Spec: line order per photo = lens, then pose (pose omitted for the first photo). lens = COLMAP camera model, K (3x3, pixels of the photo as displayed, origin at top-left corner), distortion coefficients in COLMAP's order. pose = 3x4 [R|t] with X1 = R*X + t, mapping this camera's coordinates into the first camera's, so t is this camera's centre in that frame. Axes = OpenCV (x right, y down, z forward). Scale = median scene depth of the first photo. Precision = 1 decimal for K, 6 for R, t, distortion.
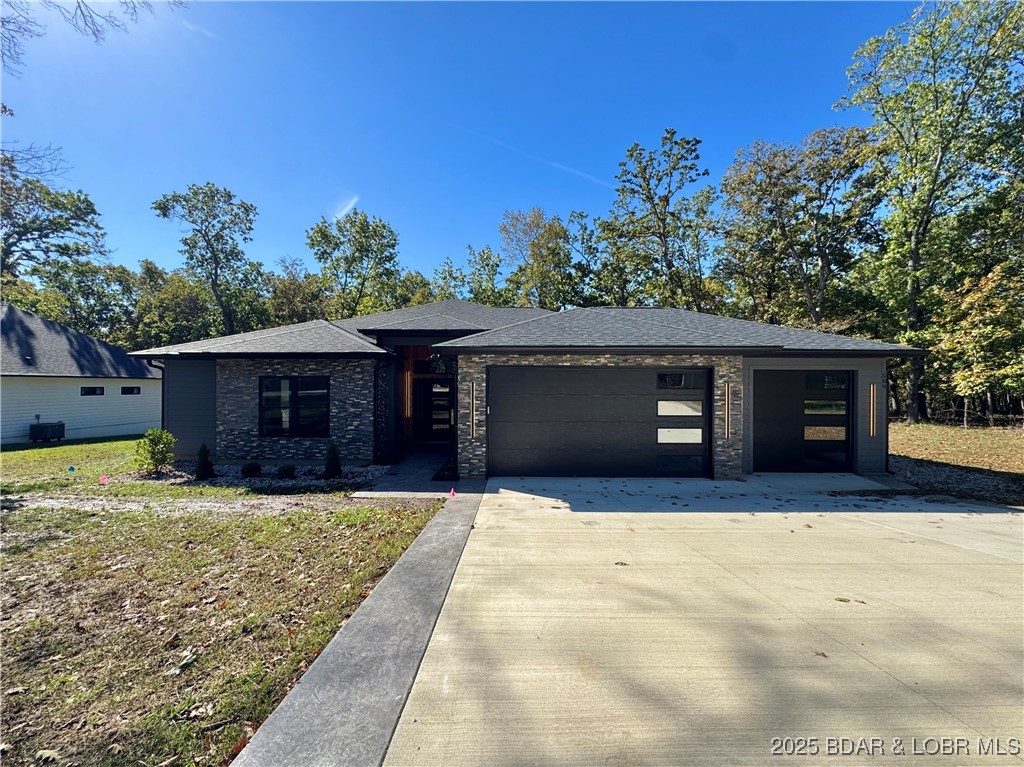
lens RADIAL K [[409.0, 0, 507.2], [0, 409.0, 387.3], [0, 0, 1]] dist [0.000887, 0.000022]
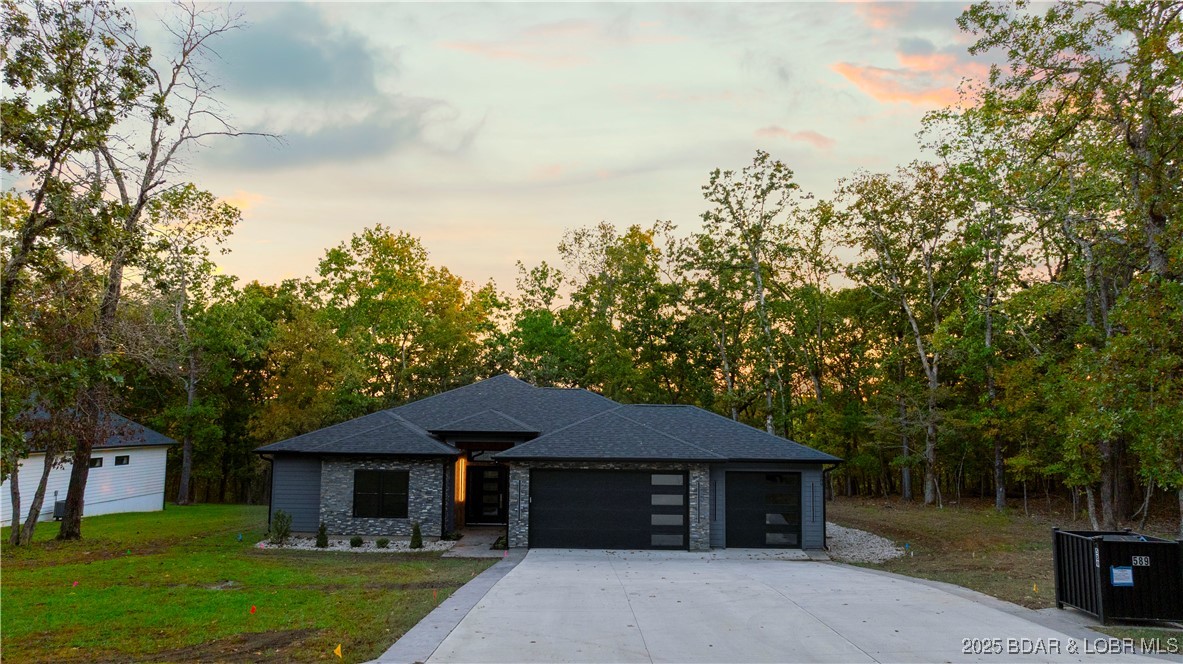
lens RADIAL K [[828.0, 0, 600.0], [0, 828.0, 332.1], [0, 0, 1]] dist [-0.025772, 0.000524]
pose [[0.999876, 0.012120, 0.010070, 0.137042], [-0.010975, 0.994218, -0.106817, -0.188871], [-0.011306, 0.106693, 0.994228, -1.651131]]
